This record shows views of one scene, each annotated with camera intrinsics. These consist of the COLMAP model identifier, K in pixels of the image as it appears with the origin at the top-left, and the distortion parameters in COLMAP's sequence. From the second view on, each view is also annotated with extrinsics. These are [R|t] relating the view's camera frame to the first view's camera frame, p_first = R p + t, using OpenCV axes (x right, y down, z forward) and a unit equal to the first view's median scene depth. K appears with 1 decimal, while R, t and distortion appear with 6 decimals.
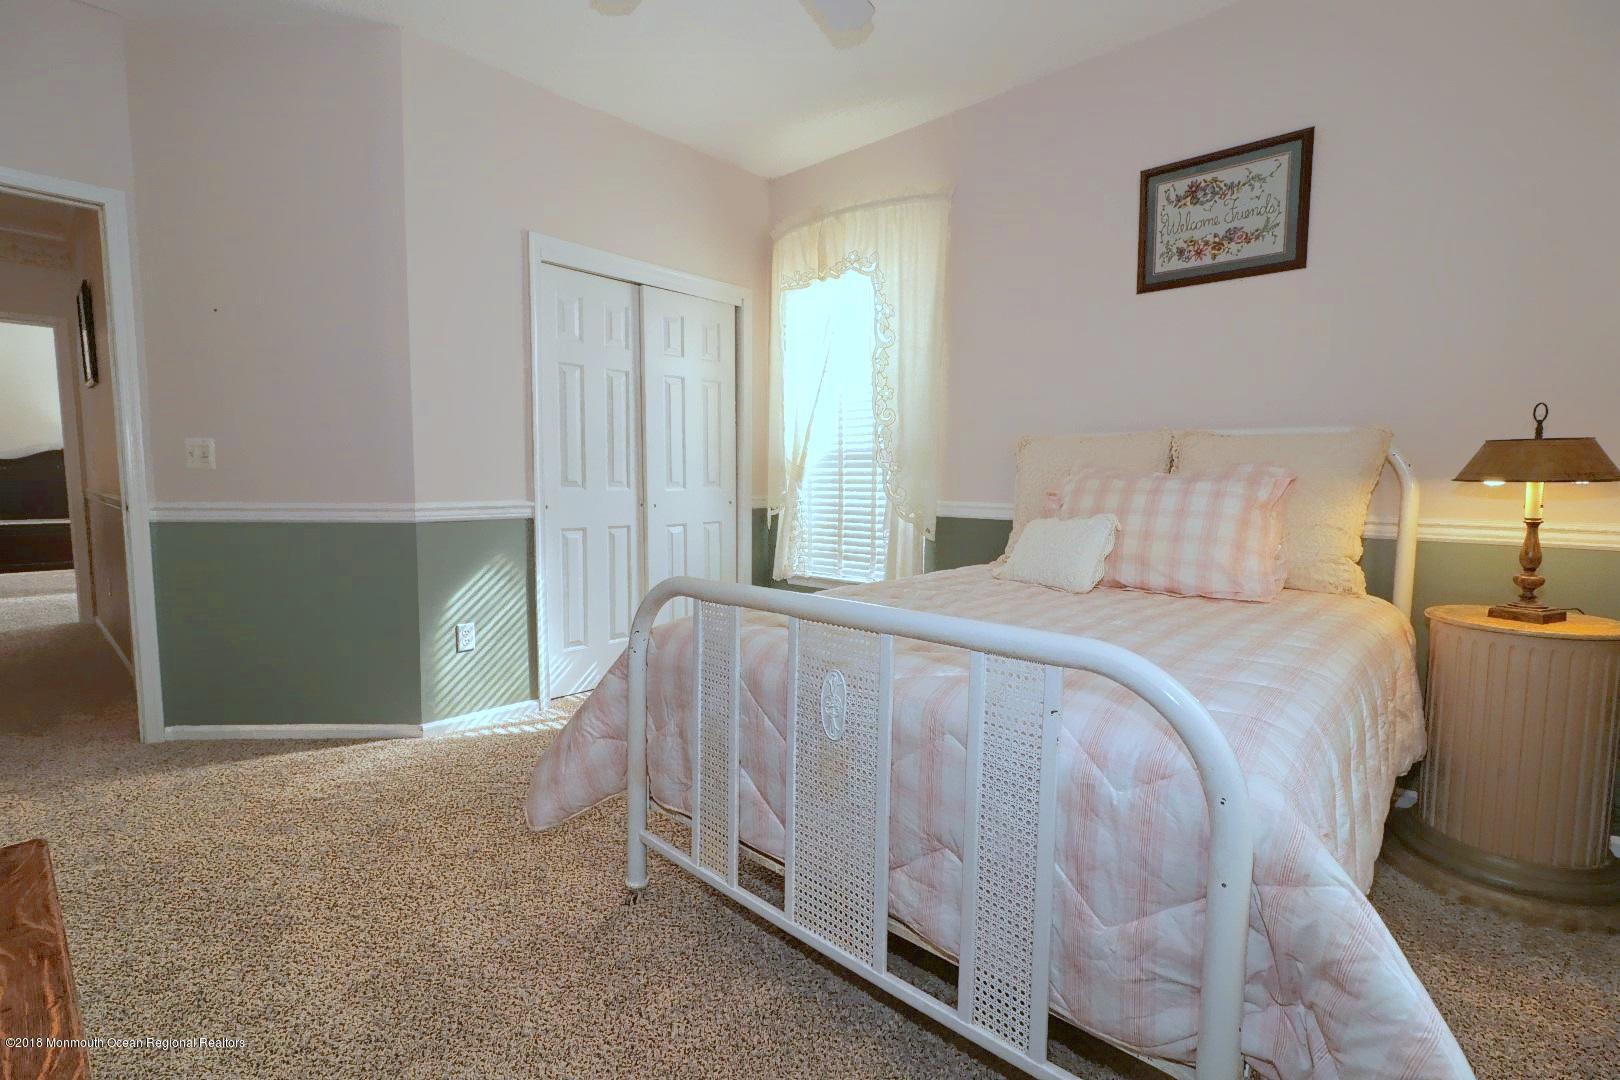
lens RADIAL K [[742.8, 0, 817.2], [0, 742.8, 545.6], [0, 0, 1]] dist [-0.000483, -0.001667]
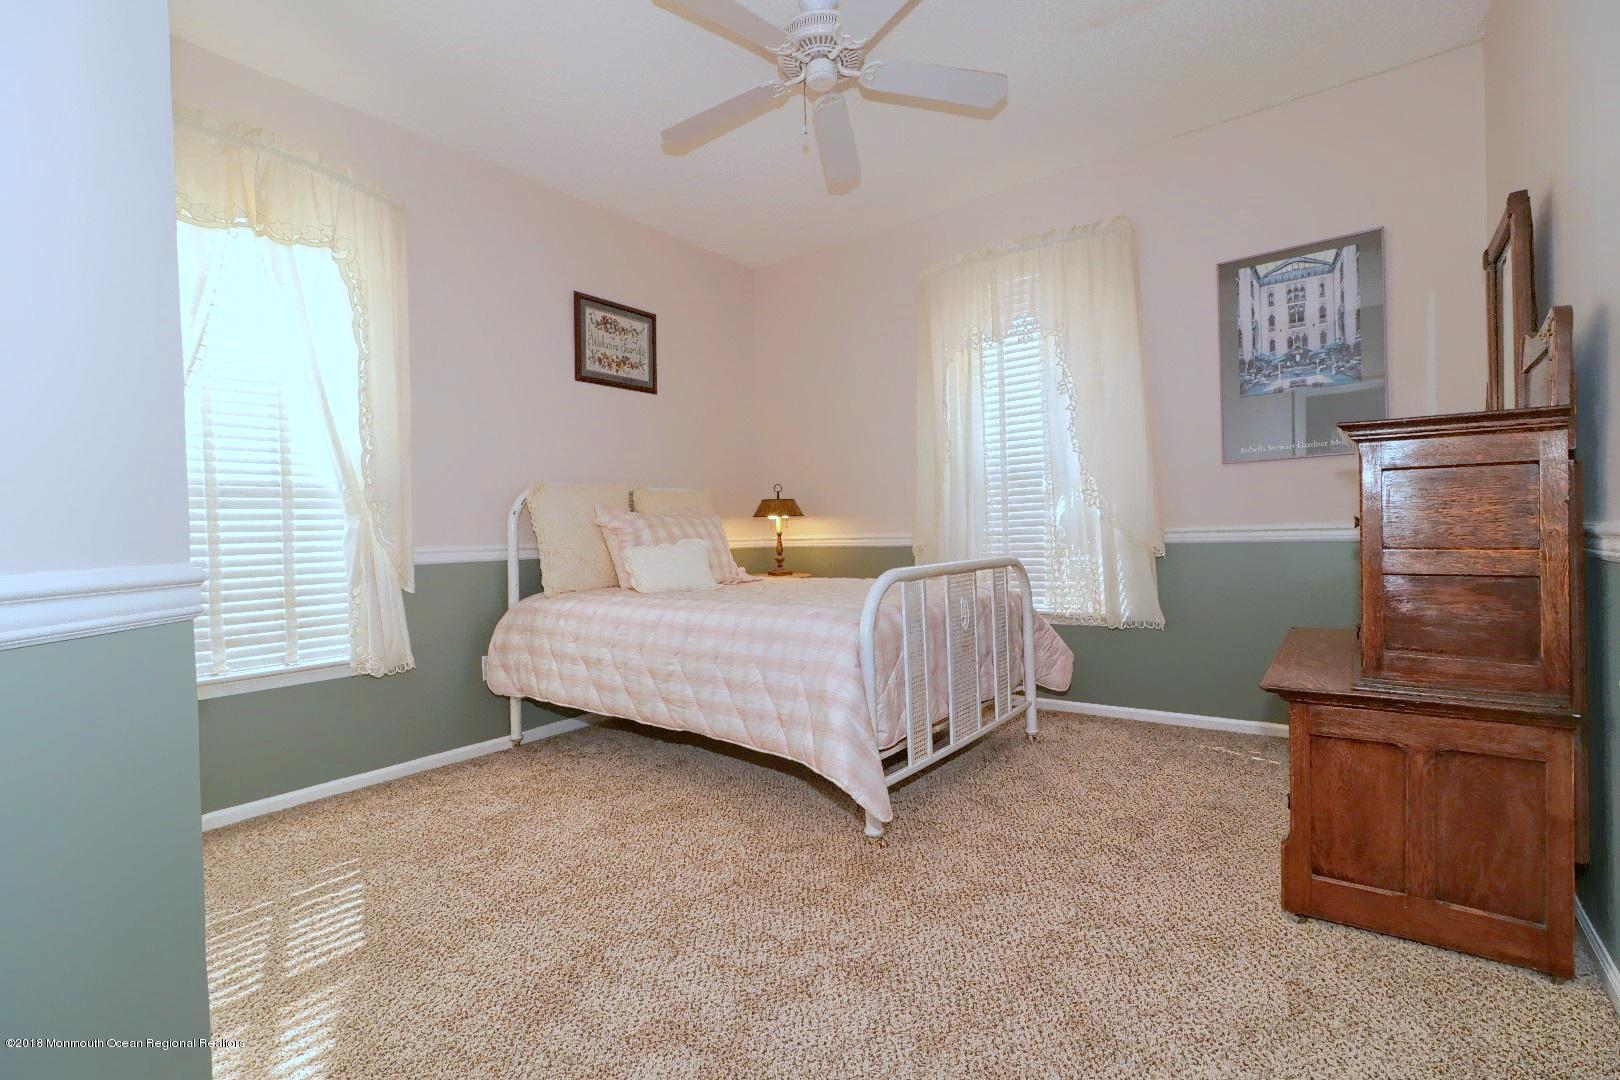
lens RADIAL K [[742.8, 0, 817.2], [0, 742.8, 545.6], [0, 0, 1]] dist [-0.000483, -0.001667]
pose [[-0.105710, -0.016871, 0.994254, -1.004279], [0.125645, 0.991616, 0.030185, -0.036257], [-0.986427, 0.128114, -0.102704, 0.807267]]
